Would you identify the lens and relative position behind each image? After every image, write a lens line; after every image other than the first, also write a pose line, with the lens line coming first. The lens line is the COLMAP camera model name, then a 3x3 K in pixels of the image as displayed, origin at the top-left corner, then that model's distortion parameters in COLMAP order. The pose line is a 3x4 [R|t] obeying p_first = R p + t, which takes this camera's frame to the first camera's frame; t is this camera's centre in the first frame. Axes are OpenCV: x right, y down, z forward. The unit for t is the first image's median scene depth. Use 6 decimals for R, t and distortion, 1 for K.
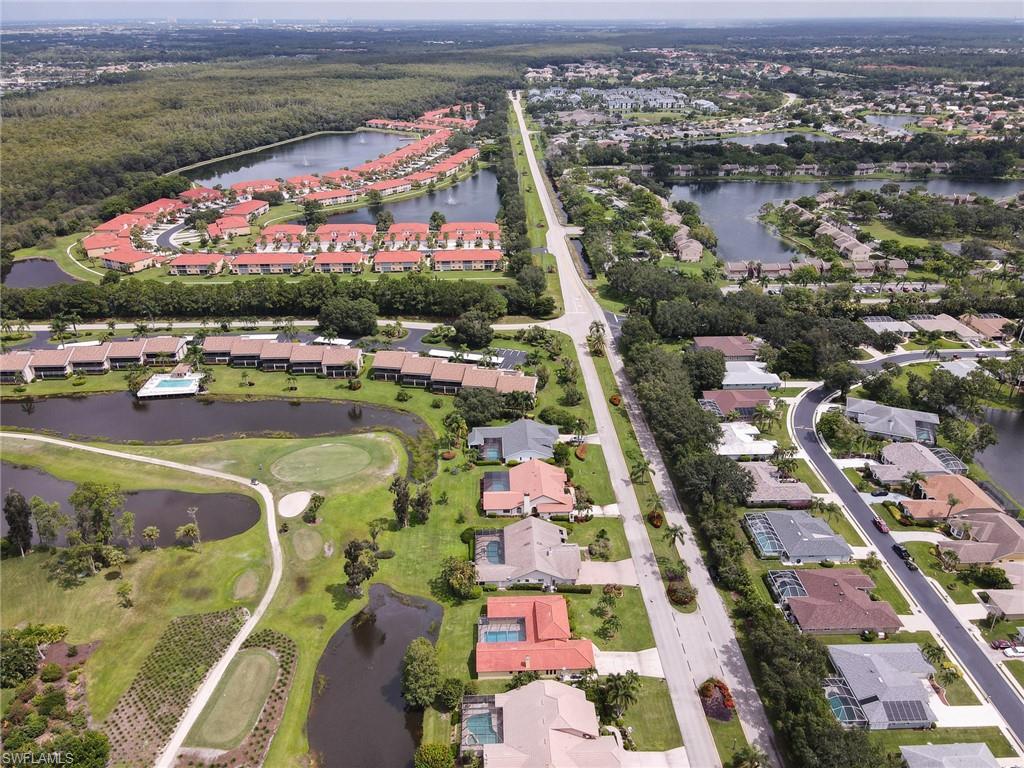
lens RADIAL K [[751.7, 0, 512.2], [0, 751.7, 378.0], [0, 0, 1]] dist [0.001095, 0.034097]
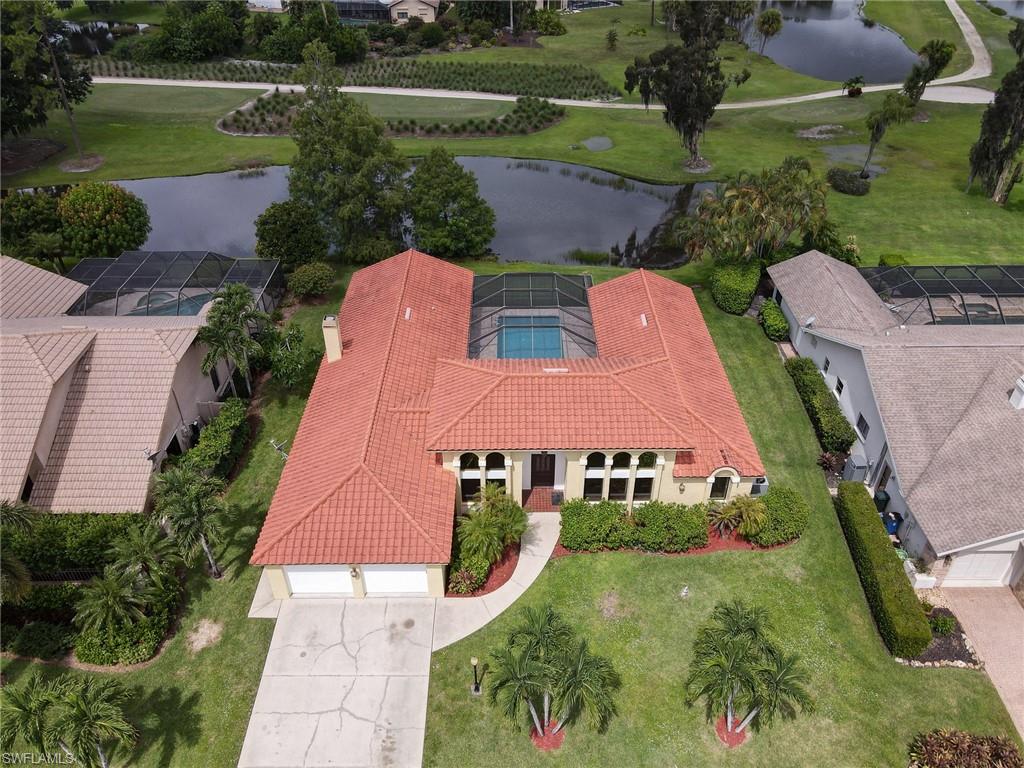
lens RADIAL K [[751.7, 0, 512.2], [0, 751.7, 378.0], [0, 0, 1]] dist [0.001095, 0.034097]
pose [[-0.027212, 0.585538, -0.810188, 0.131277], [-0.431811, 0.724084, 0.537812, 0.121663], [0.901554, 0.364483, 0.233138, 0.553218]]
